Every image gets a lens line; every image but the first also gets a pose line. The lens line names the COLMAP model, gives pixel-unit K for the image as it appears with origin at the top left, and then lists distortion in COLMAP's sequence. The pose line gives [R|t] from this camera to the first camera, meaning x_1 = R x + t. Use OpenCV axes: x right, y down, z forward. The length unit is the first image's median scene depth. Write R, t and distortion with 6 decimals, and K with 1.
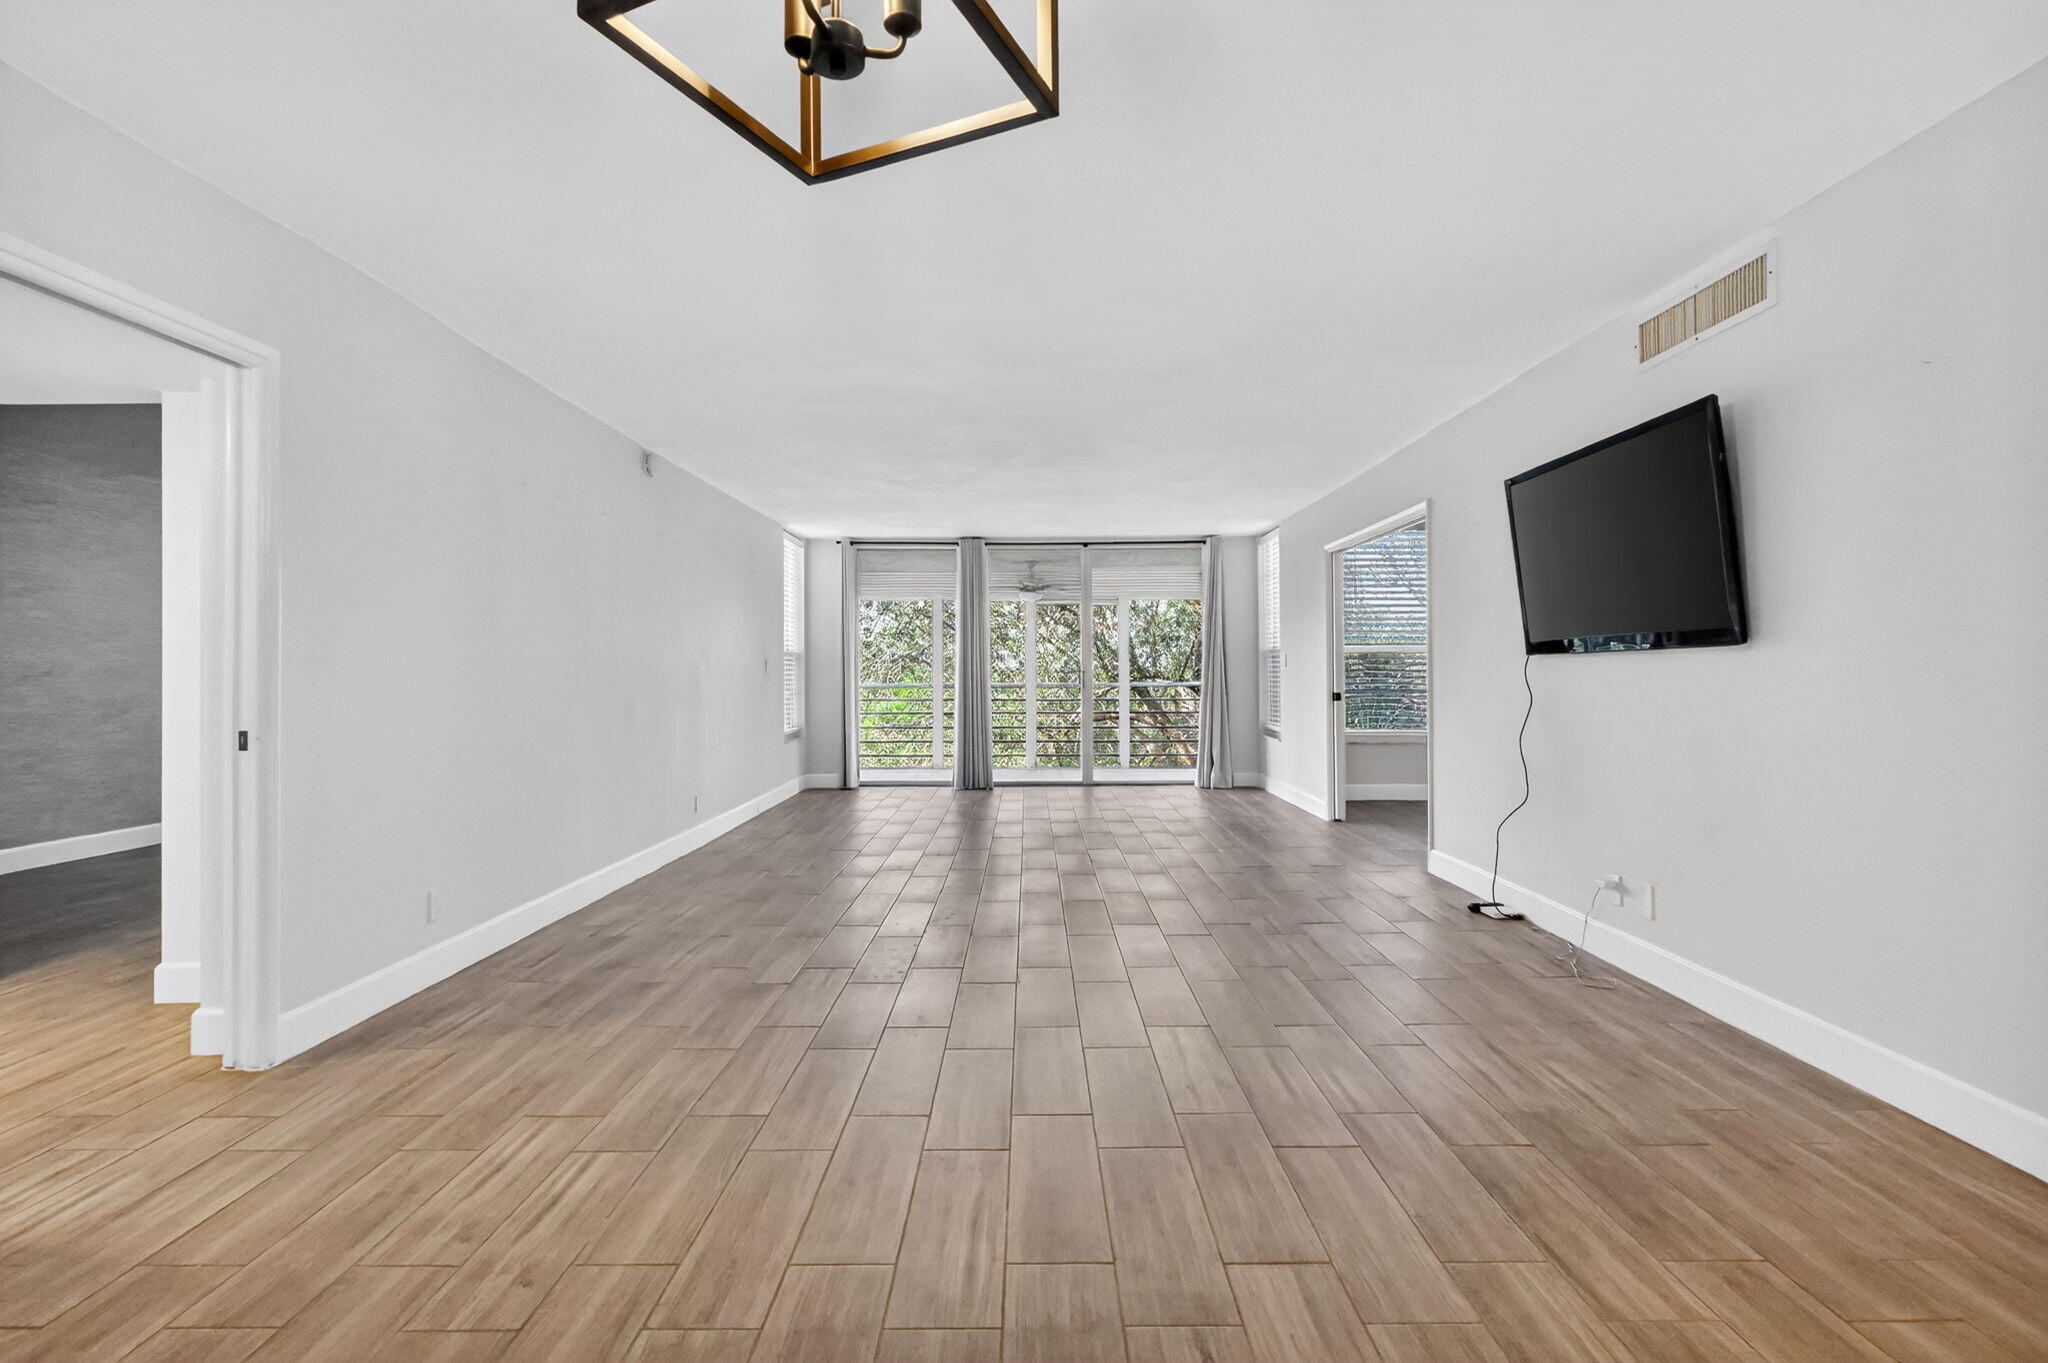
lens RADIAL K [[949.2, 0, 1027.3], [0, 949.2, 663.8], [0, 0, 1]] dist [-0.001427, 0.000119]
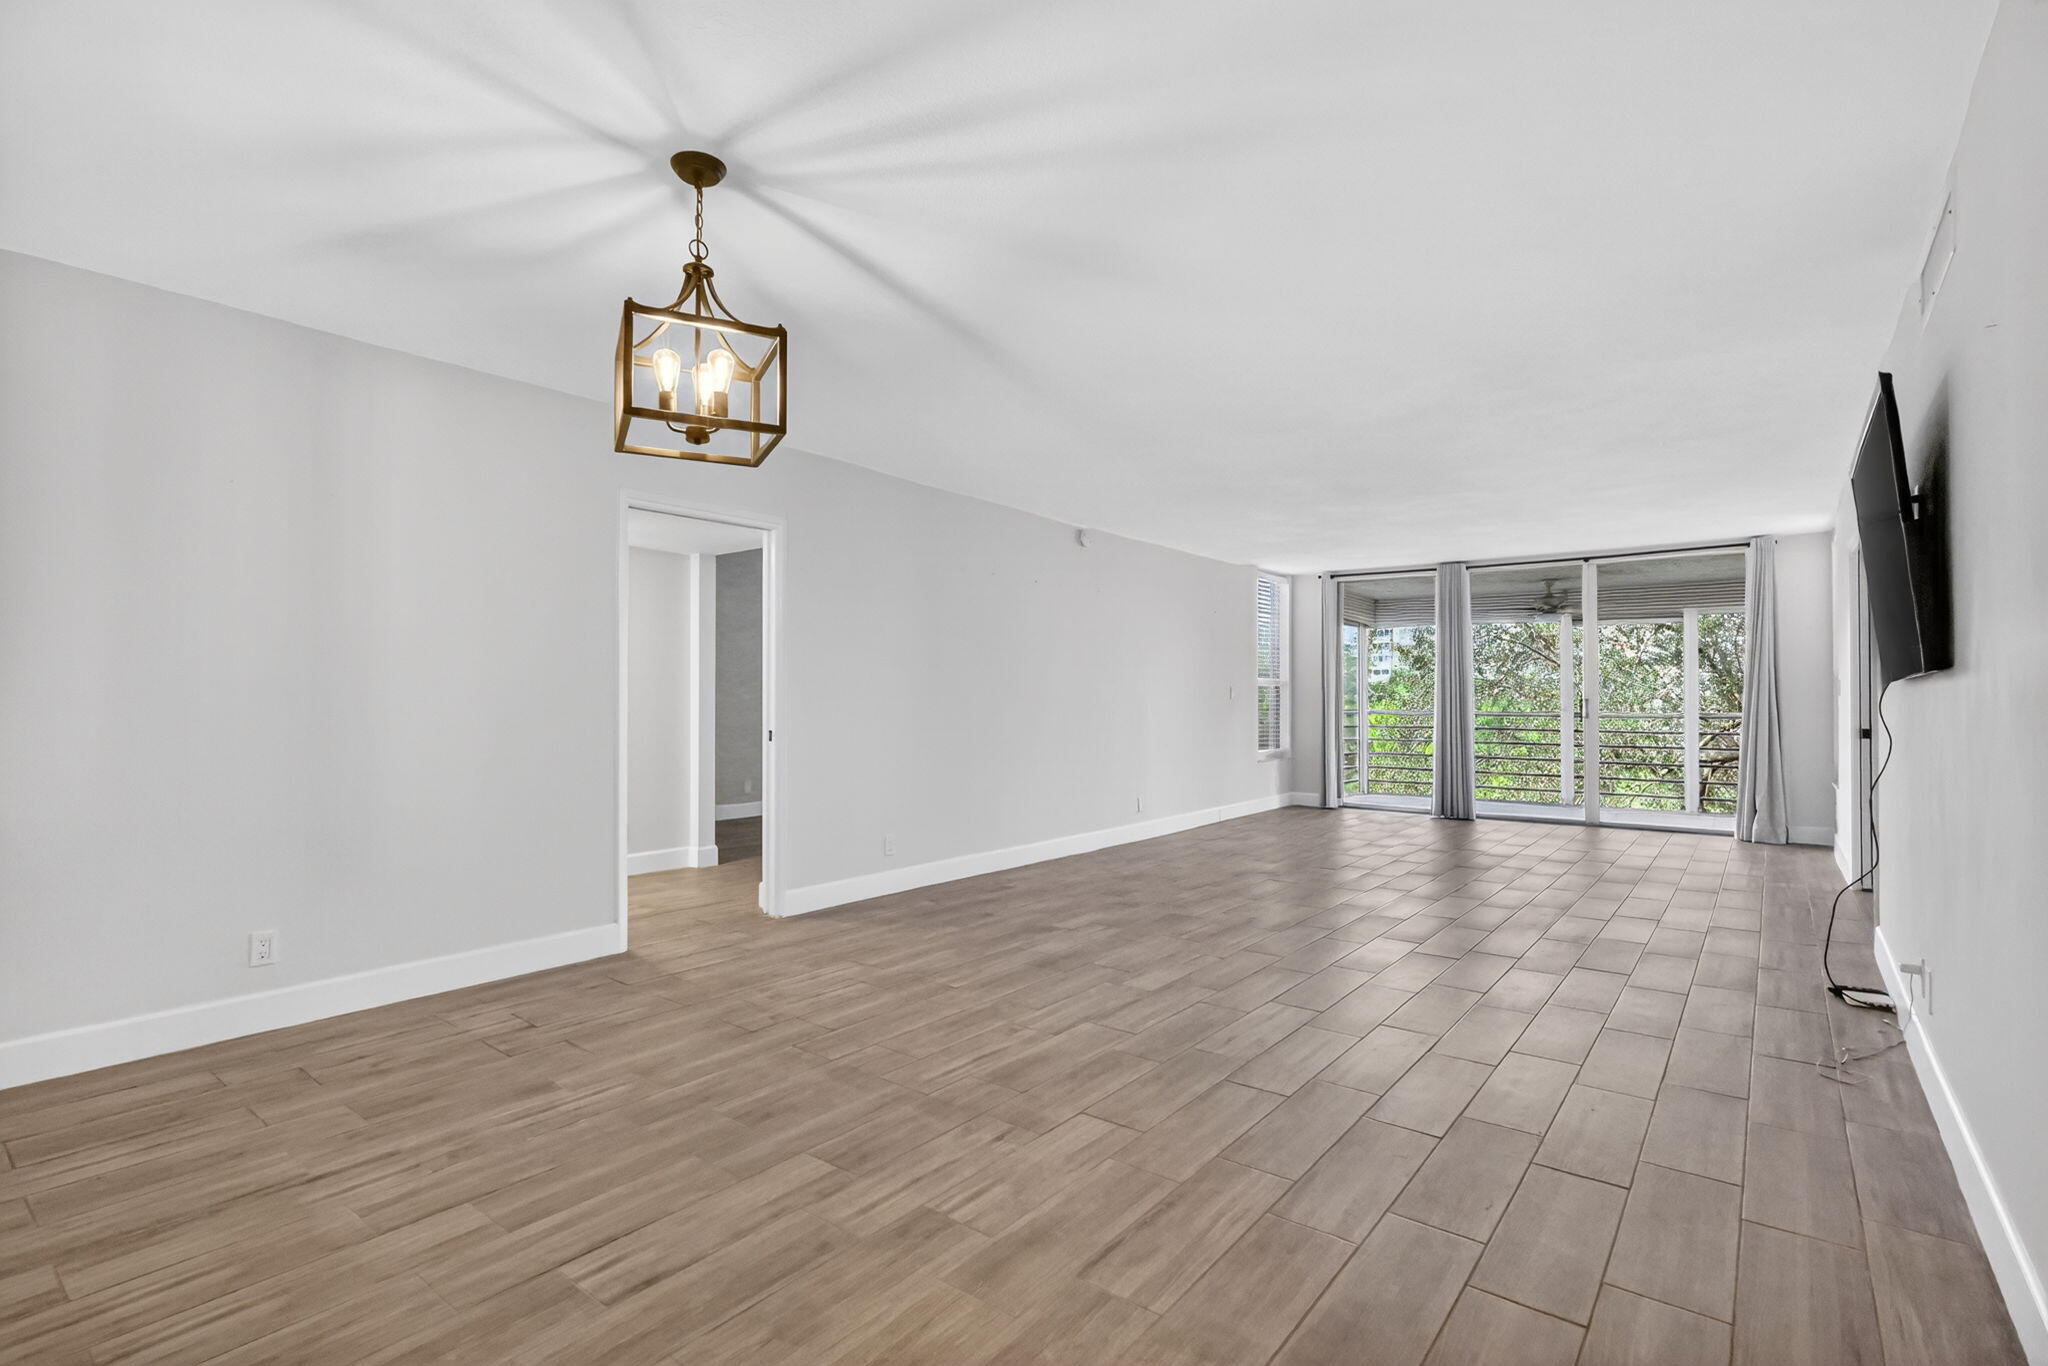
lens RADIAL K [[949.2, 0, 1040.2], [0, 949.2, 689.6], [0, 0, 1]] dist [-0.001427, 0.000119]
pose [[0.790493, 0.000534, -0.612471, 0.356956], [0.000205, 0.999999, 0.001136, -0.004208], [0.612471, -0.001023, 0.790492, -0.061680]]
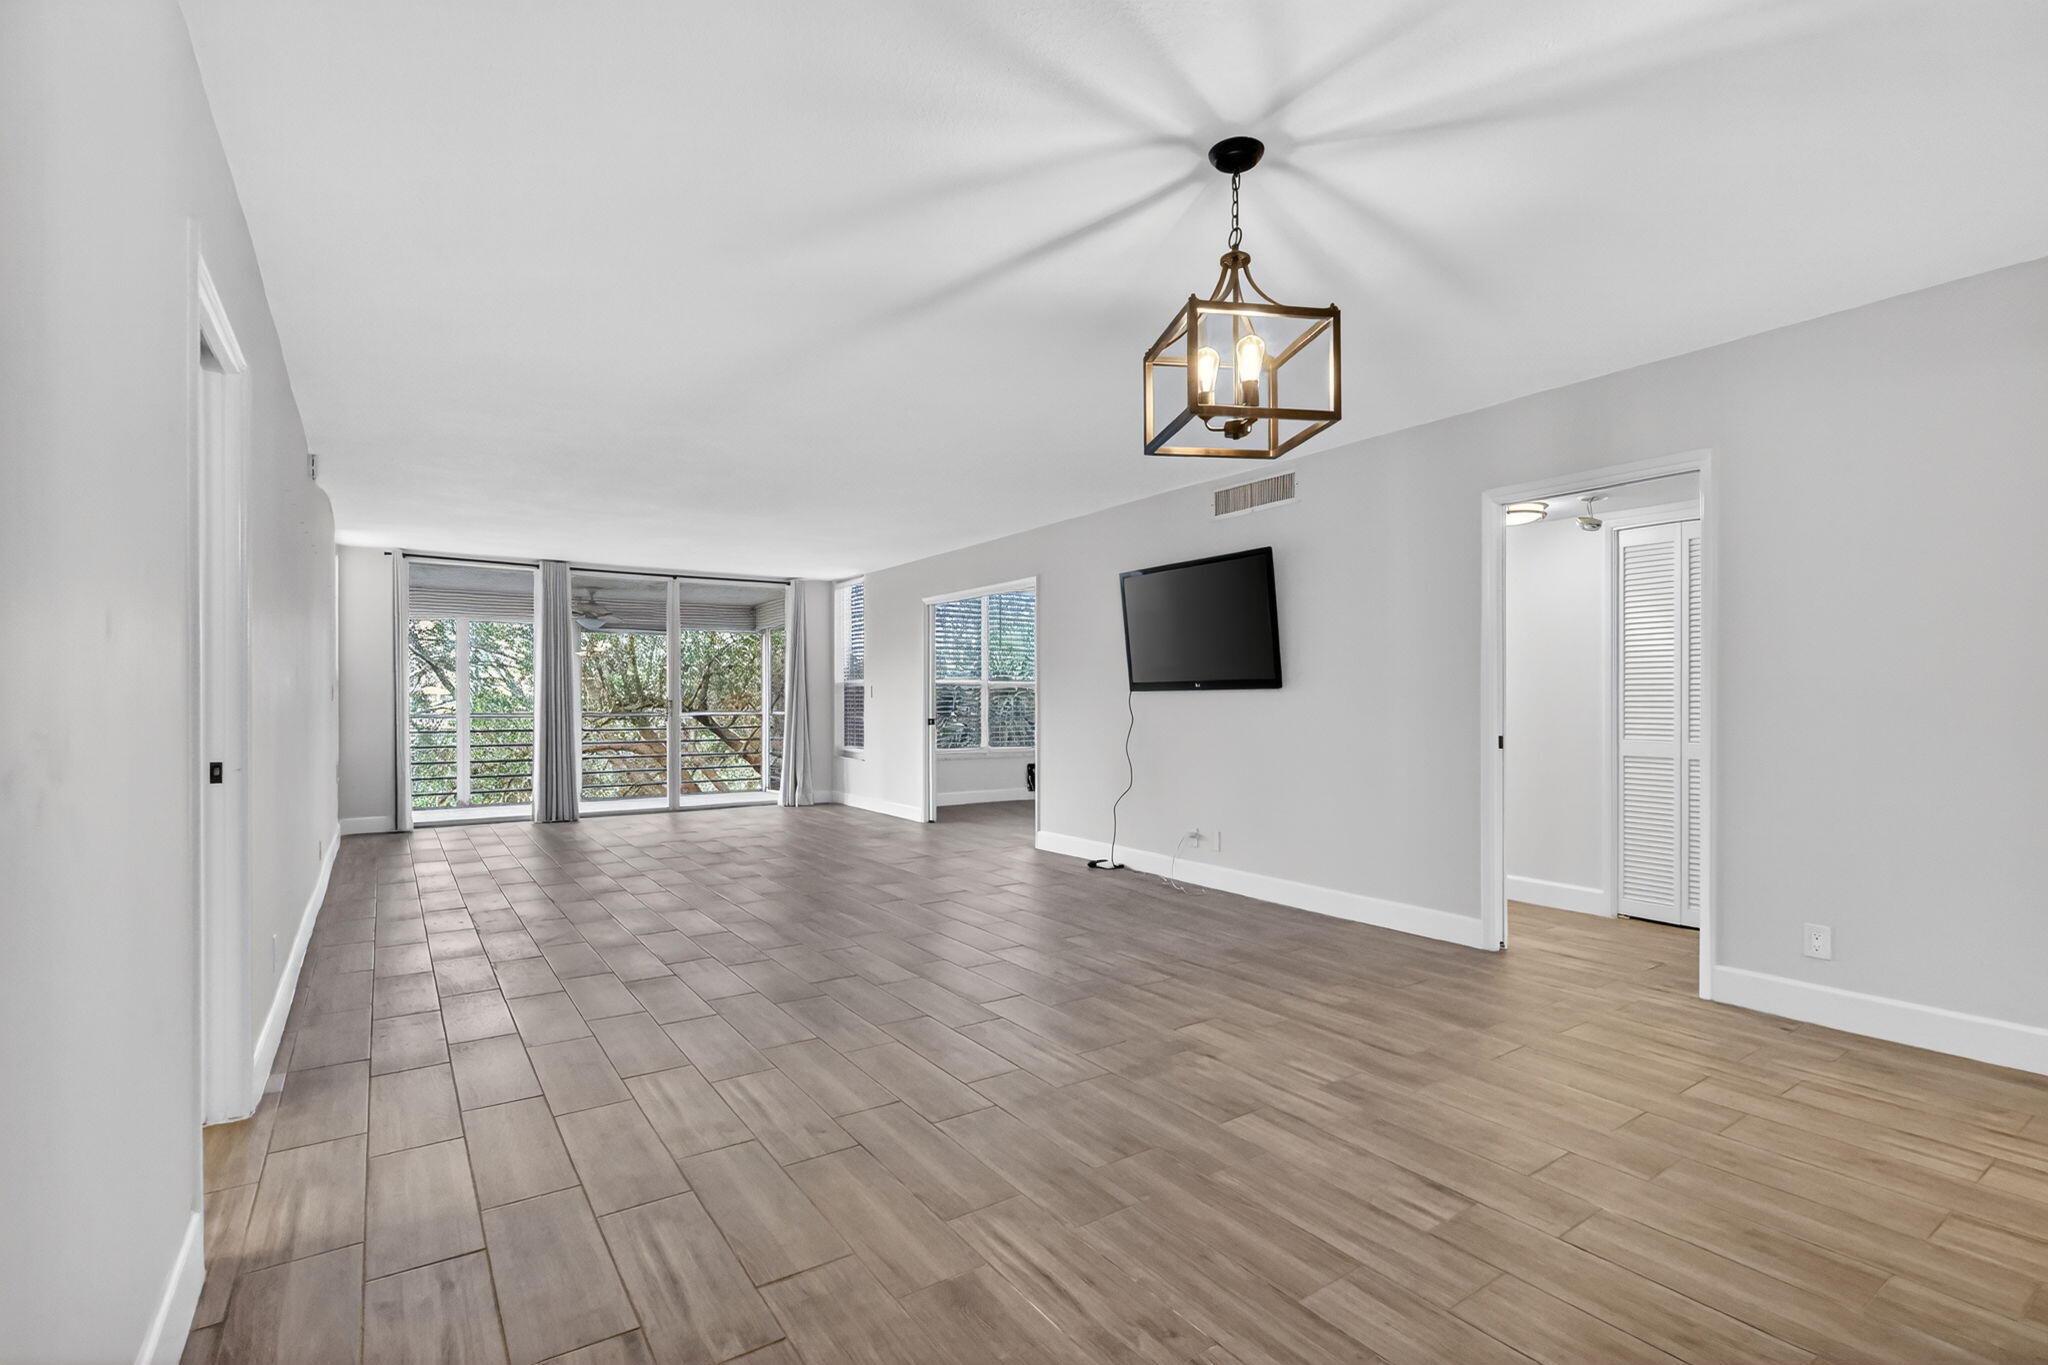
lens RADIAL K [[949.2, 0, 1029.9], [0, 949.2, 695.6], [0, 0, 1]] dist [-0.001427, 0.000119]
pose [[0.822849, 0.006374, 0.568225, -0.360776], [-0.007769, 0.999970, 0.000034, -0.000498], [-0.568207, -0.004442, 0.822873, -0.114390]]
